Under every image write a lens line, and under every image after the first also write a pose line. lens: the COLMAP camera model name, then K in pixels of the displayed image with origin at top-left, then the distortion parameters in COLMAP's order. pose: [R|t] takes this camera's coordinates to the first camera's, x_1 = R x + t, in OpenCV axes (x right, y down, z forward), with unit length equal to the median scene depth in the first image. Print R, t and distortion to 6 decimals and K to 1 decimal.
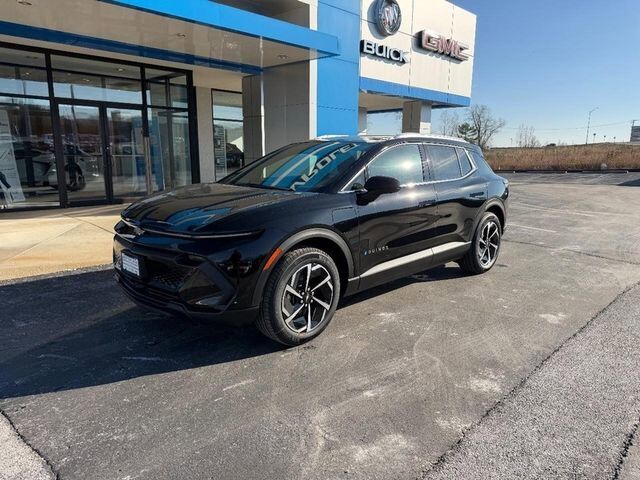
lens RADIAL K [[456.6, 0, 320.0], [0, 456.6, 240.0], [0, 0, 1]] dist [-0.000409, -0.001801]
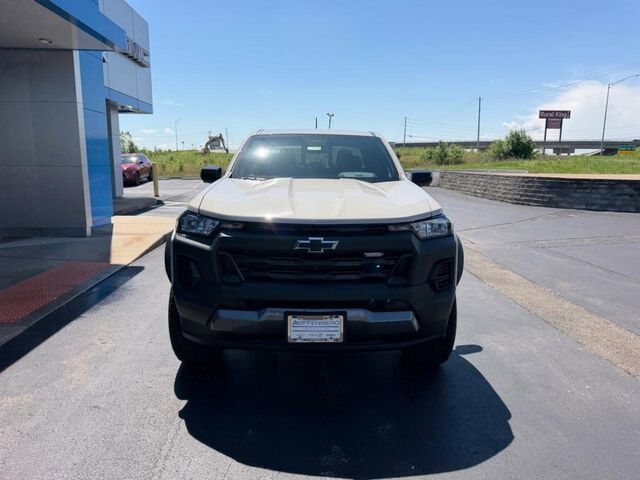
lens RADIAL K [[456.9, 0, 320.6], [0, 456.9, 234.5], [0, 0, 1]] dist [0.041317, -0.062464]
pose [[0.674656, -0.118588, 0.728543, -0.254249], [0.136224, 0.990059, 0.035008, -0.028495], [-0.725453, 0.075627, 0.684104, 0.109001]]
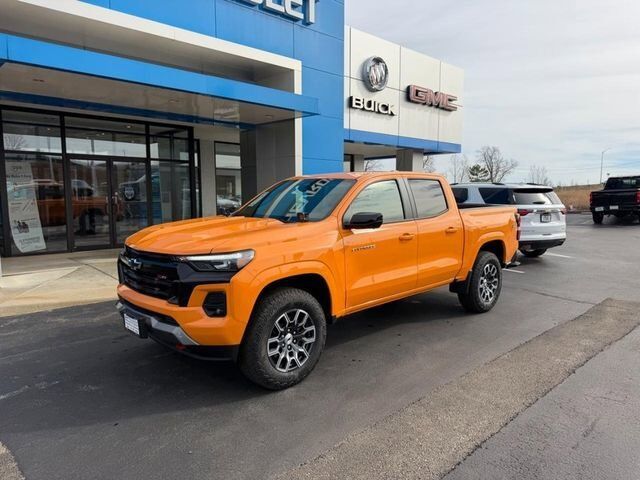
lens RADIAL K [[452.8, 0, 320.0], [0, 452.8, 240.0], [0, 0, 1]] dist [0.042382, -0.048927]
pose [[0.999424, -0.005765, -0.033436, 0.052716], [0.002757, 0.995999, -0.089327, 0.000237], [0.033817, 0.089183, 0.995441, -0.051077]]
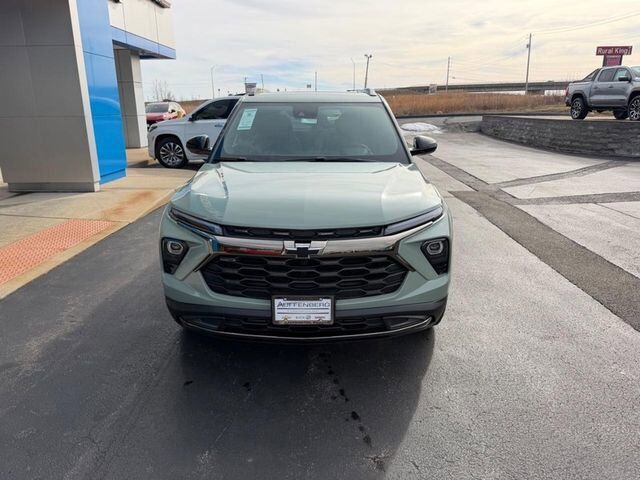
lens RADIAL K [[457.5, 0, 321.1], [0, 457.5, 235.9], [0, 0, 1]] dist [0.005164, -0.007385]
pose [[0.731023, -0.197829, 0.653046, -0.199774], [0.142104, 0.980204, 0.137864, -0.031920], [-0.667392, -0.007981, 0.744664, 0.130908]]
